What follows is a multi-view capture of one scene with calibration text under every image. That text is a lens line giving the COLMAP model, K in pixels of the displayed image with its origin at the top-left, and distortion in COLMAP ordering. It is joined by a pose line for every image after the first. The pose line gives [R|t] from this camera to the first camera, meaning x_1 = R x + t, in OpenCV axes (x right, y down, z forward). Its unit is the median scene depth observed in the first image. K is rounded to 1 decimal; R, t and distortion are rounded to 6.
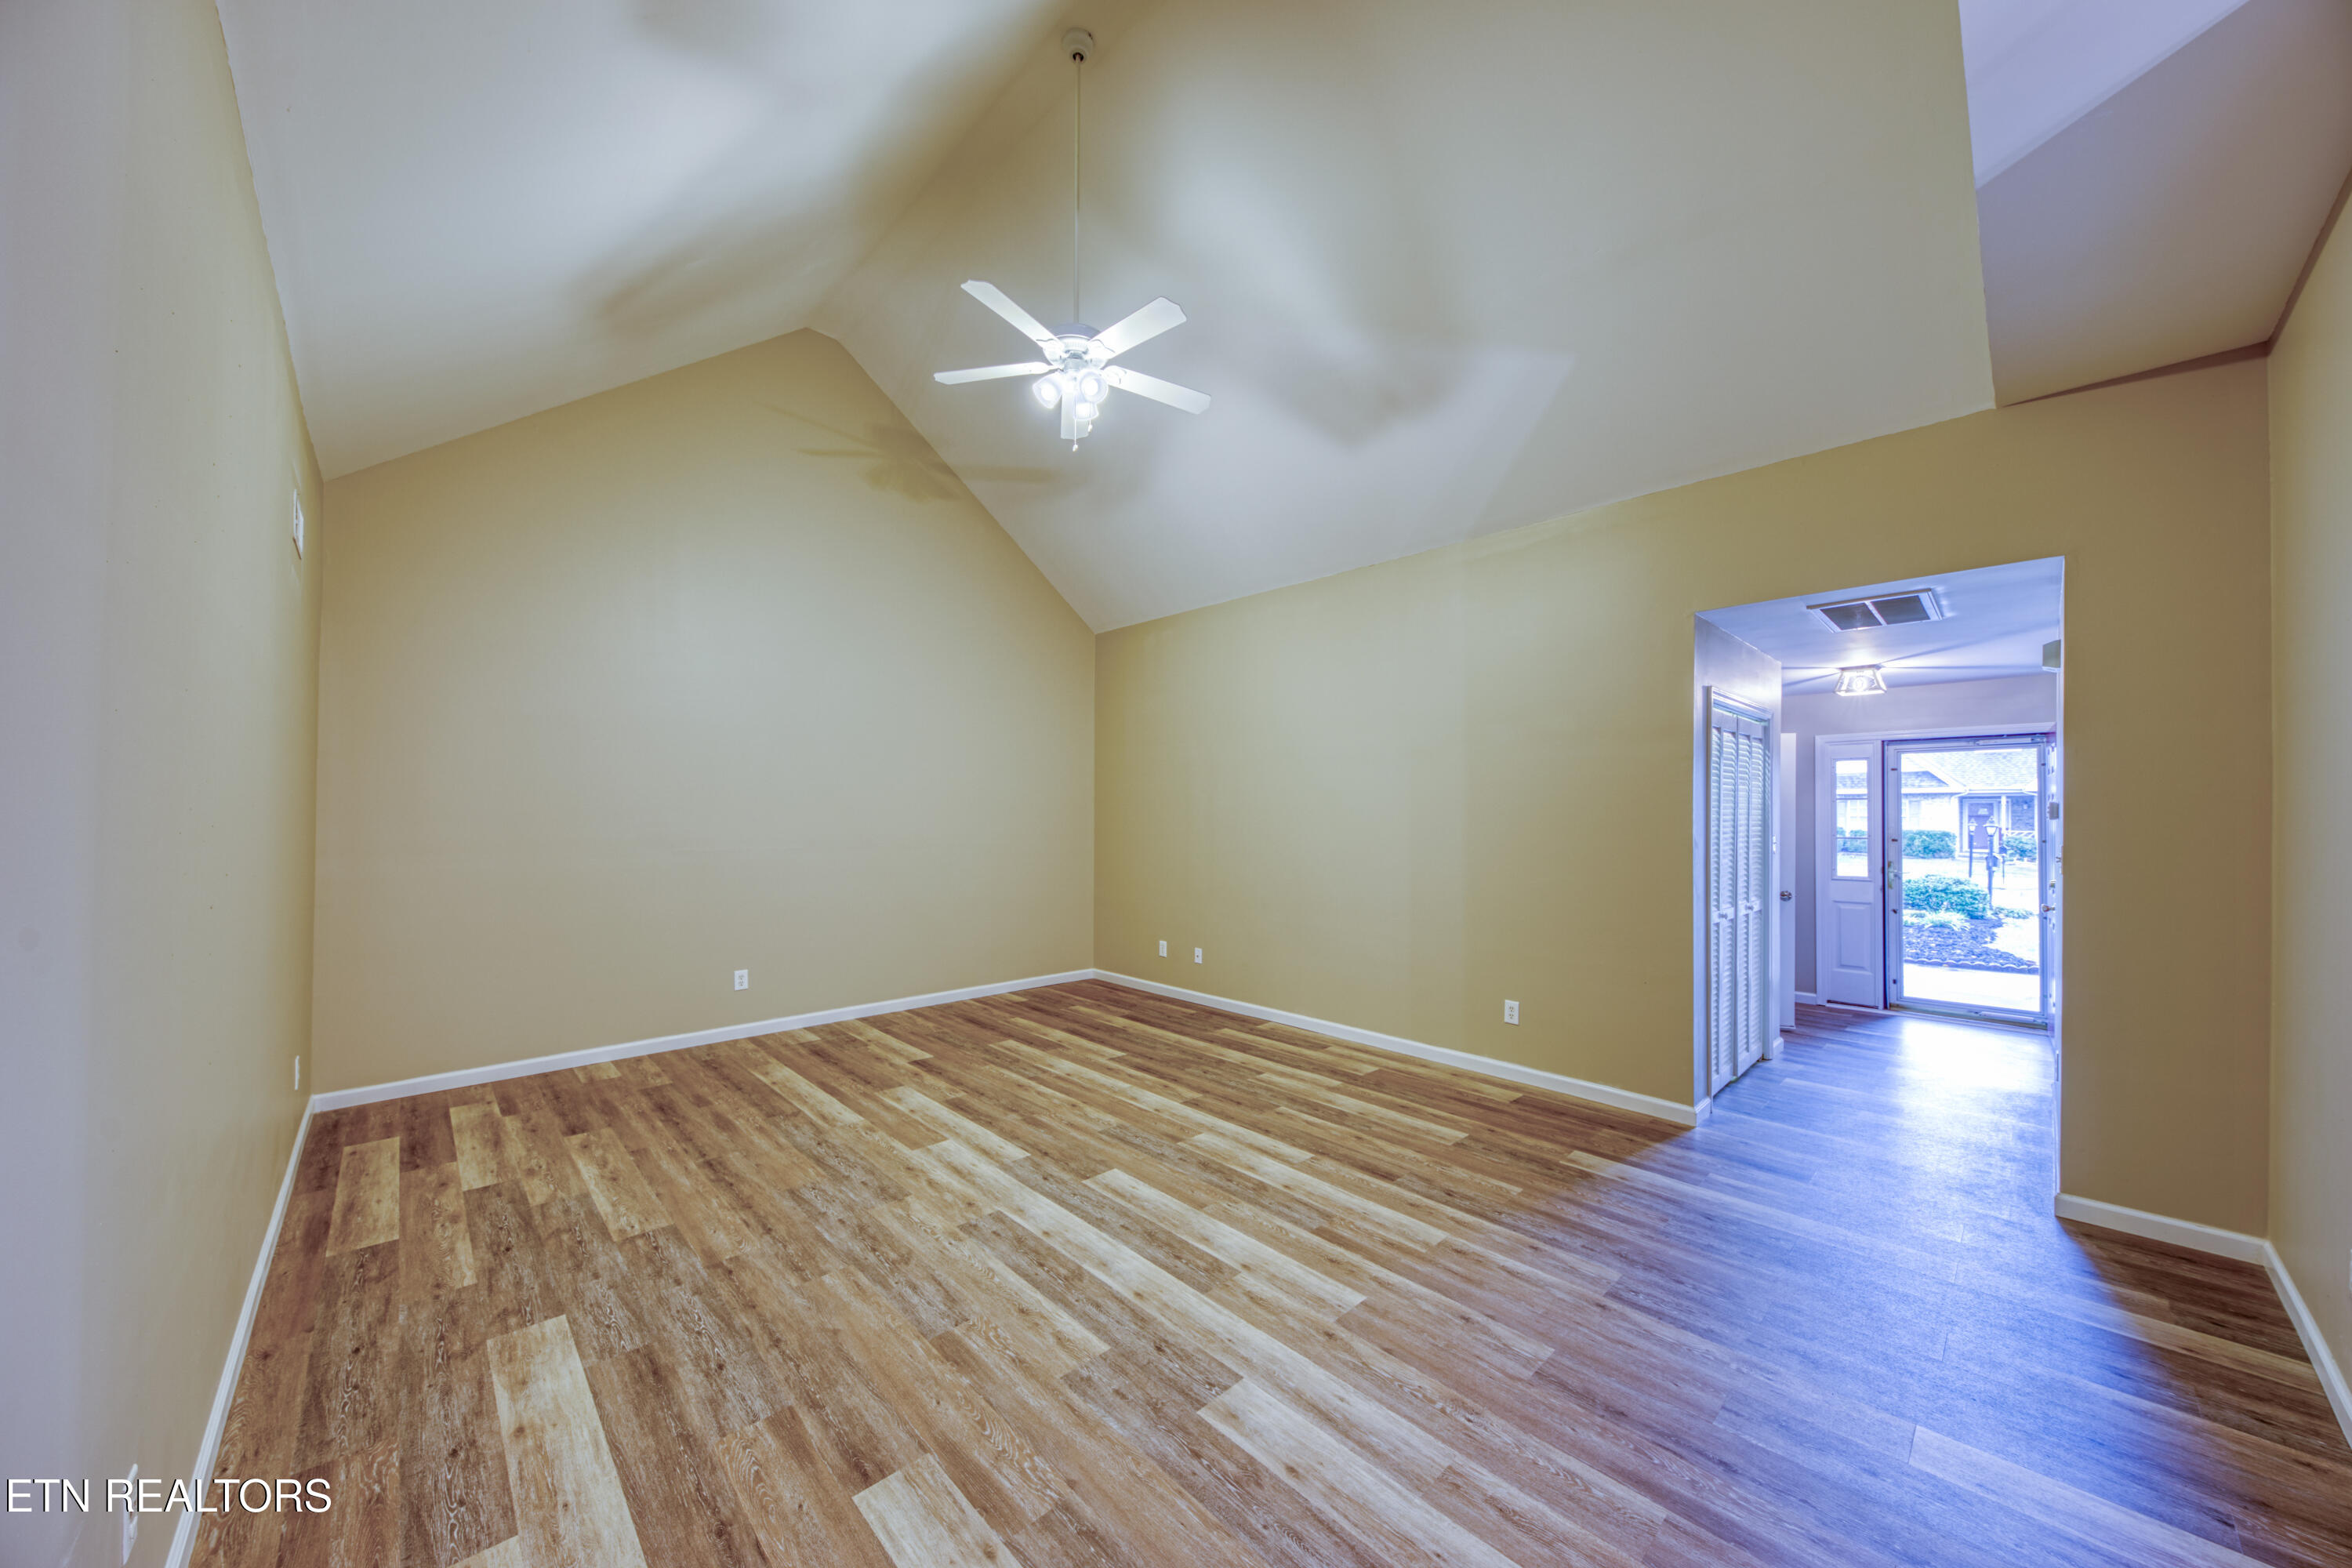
lens RADIAL K [[812.4, 0, 1229.8], [0, 812.4, 803.8], [0, 0, 1]] dist [0.011877, -0.000086]
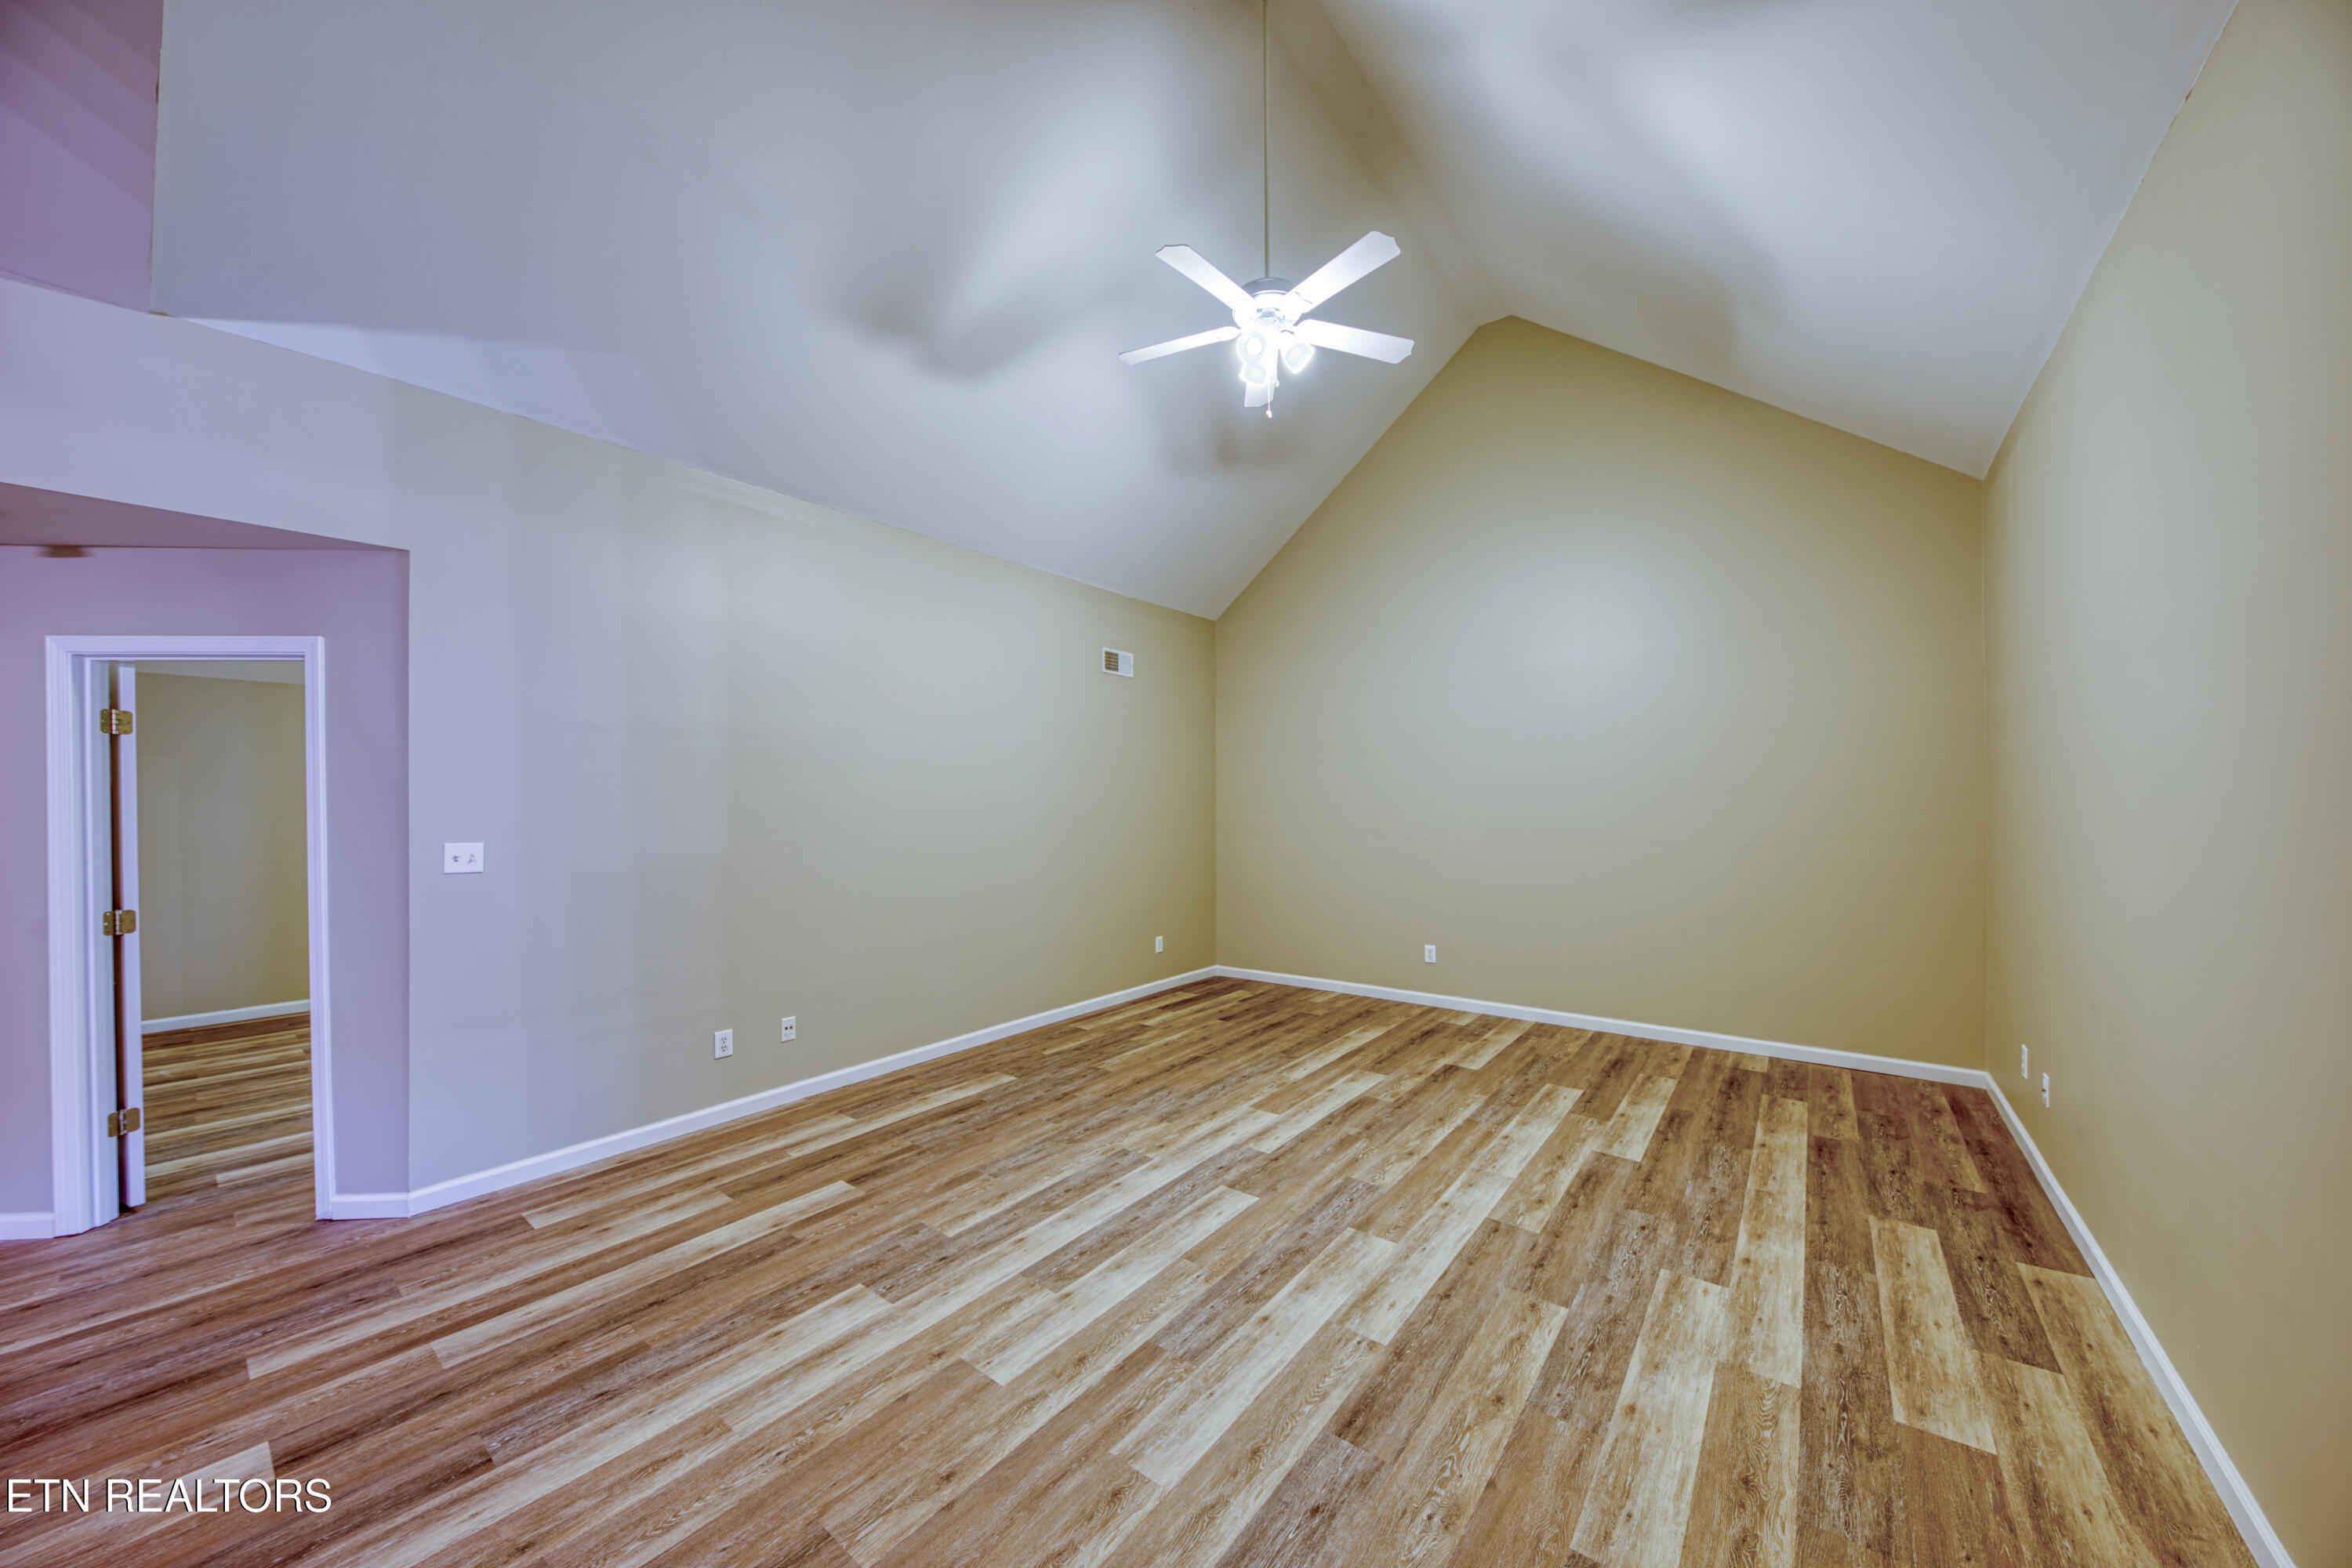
lens RADIAL K [[833.9, 0, 1167.0], [0, 833.9, 802.7], [0, 0, 1]] dist [0.000247, -0.000107]
pose [[0.094181, -0.008213, -0.995521, 0.716989], [0.021330, 0.999753, -0.006230, 0.010877], [0.995327, -0.020648, 0.094333, 0.757418]]
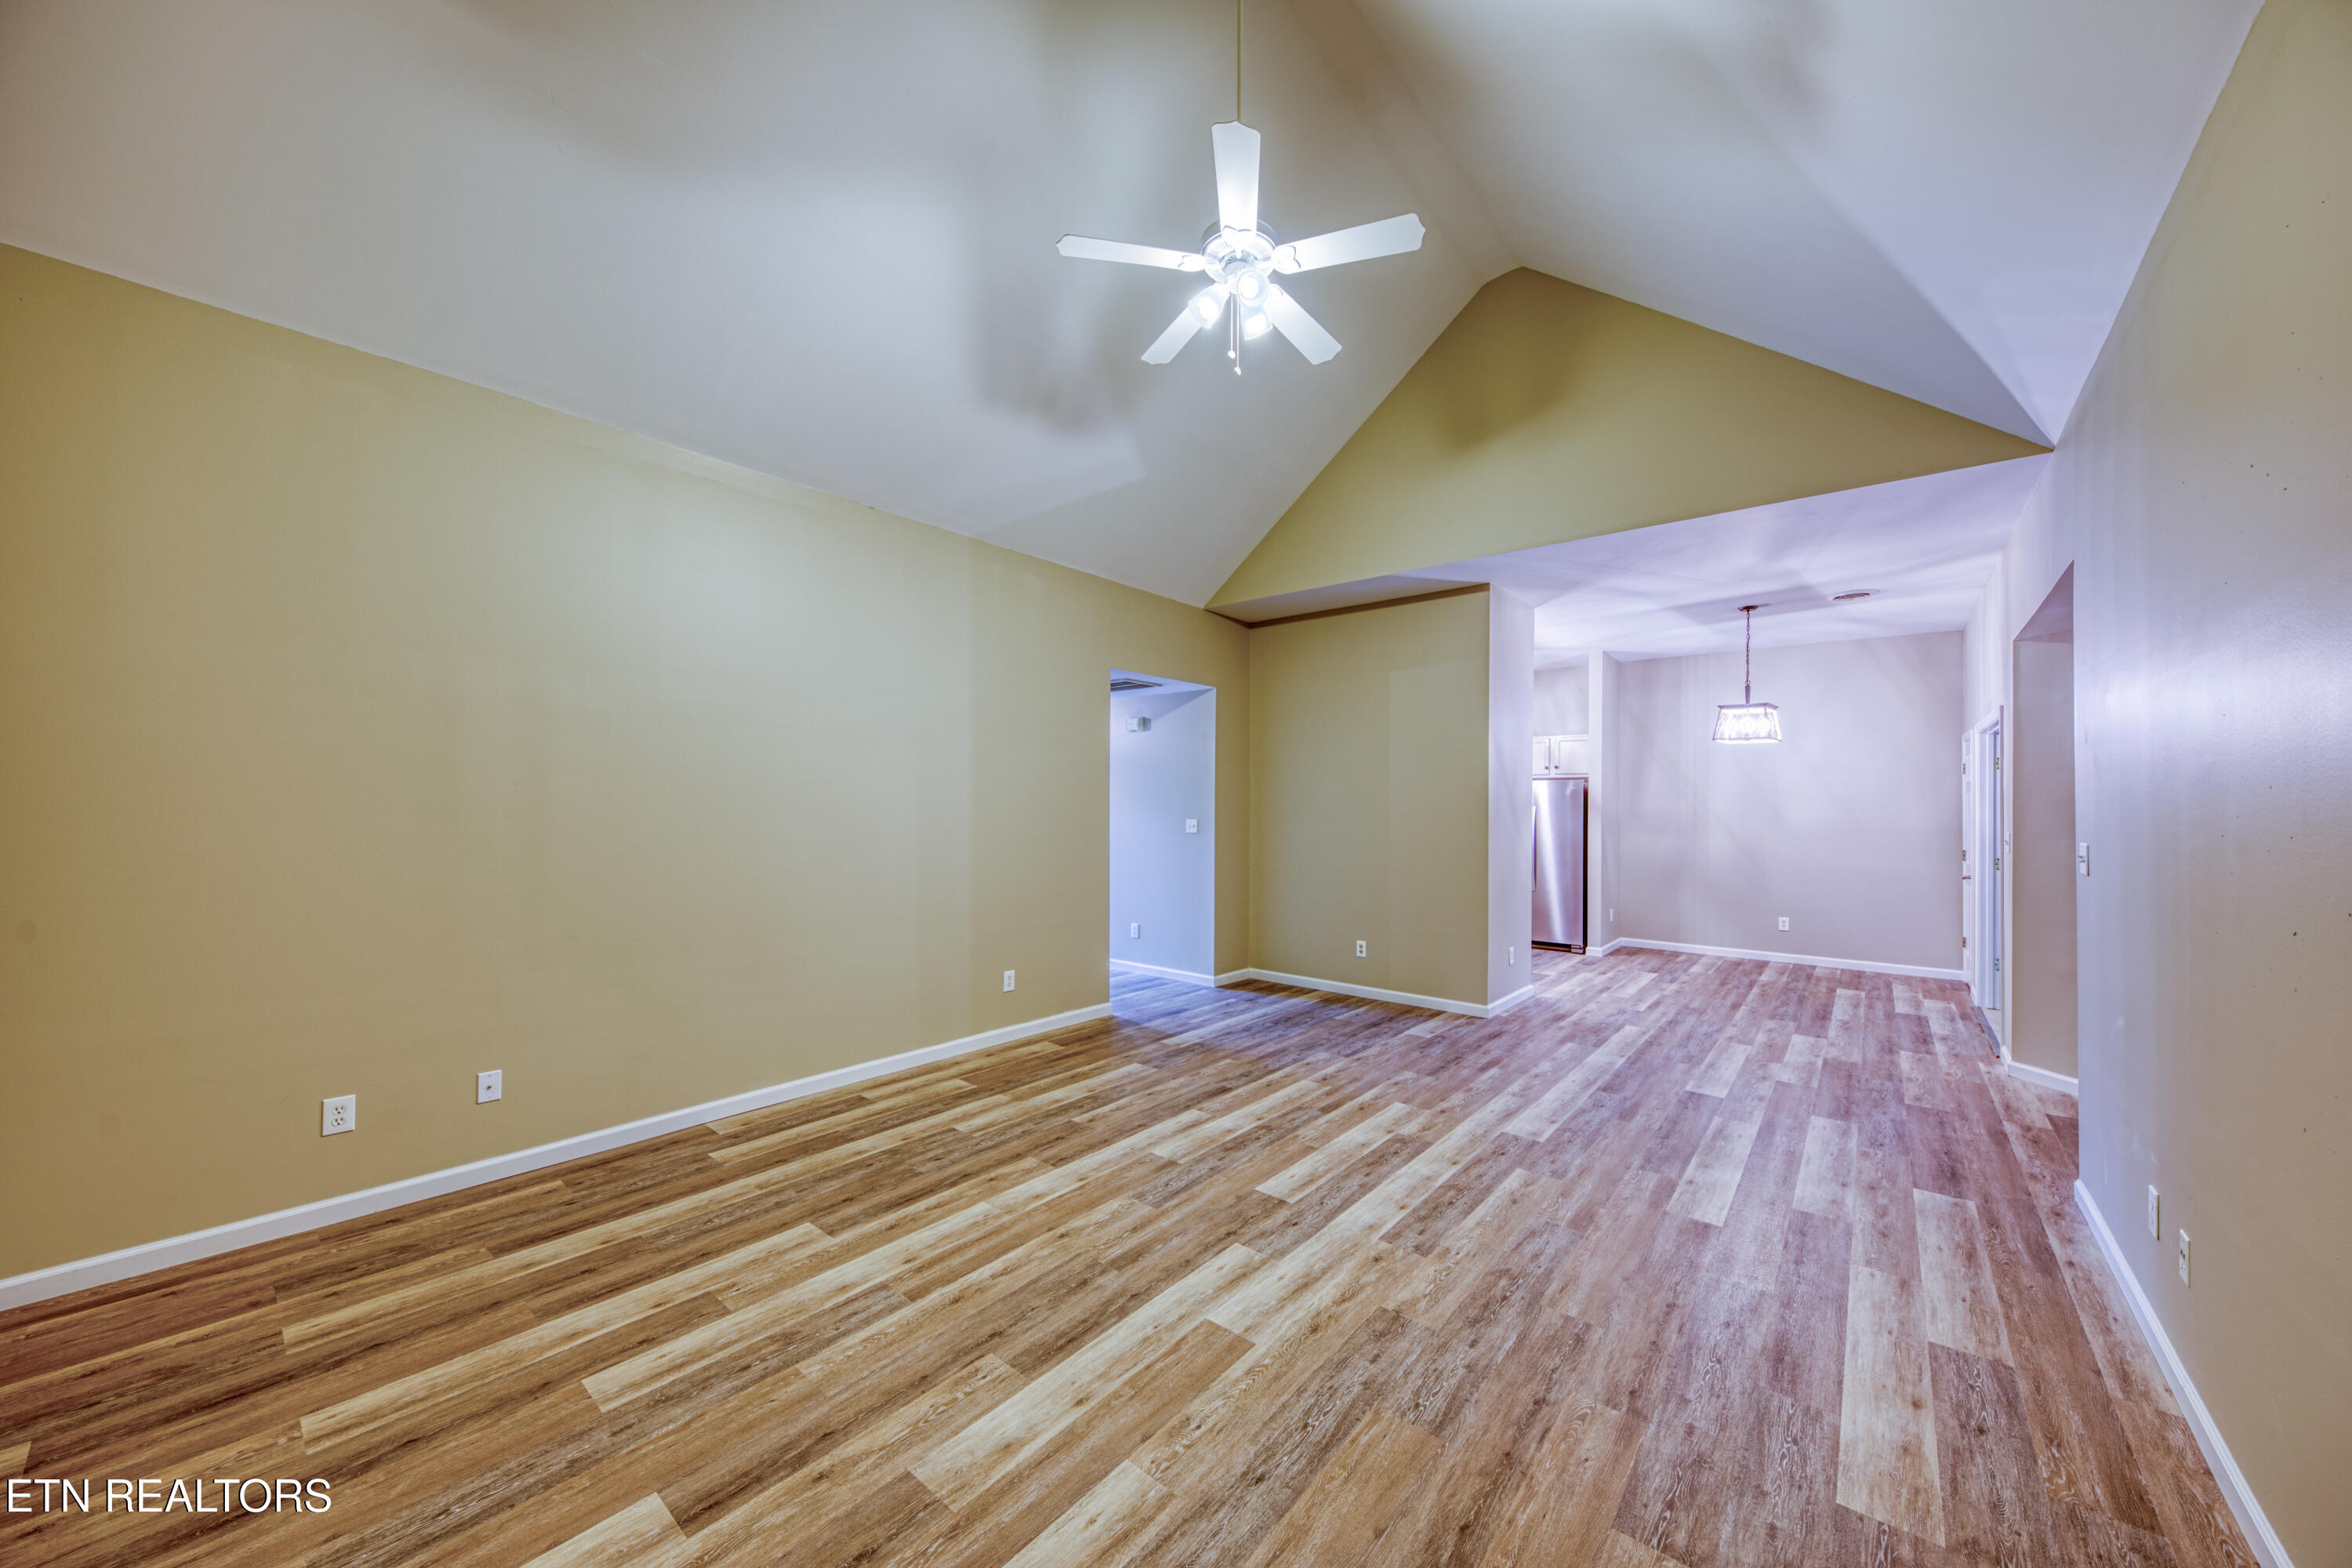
lens RADIAL K [[779.5, 0, 1176.0], [0, 779.5, 784.0], [0, 0, 1]] dist [0.000189, -0.000127]
pose [[-0.049460, 0.022647, 0.998519, -0.960739], [-0.017036, 0.999578, -0.023515, 0.005420], [-0.998631, -0.018174, -0.049053, 1.055662]]
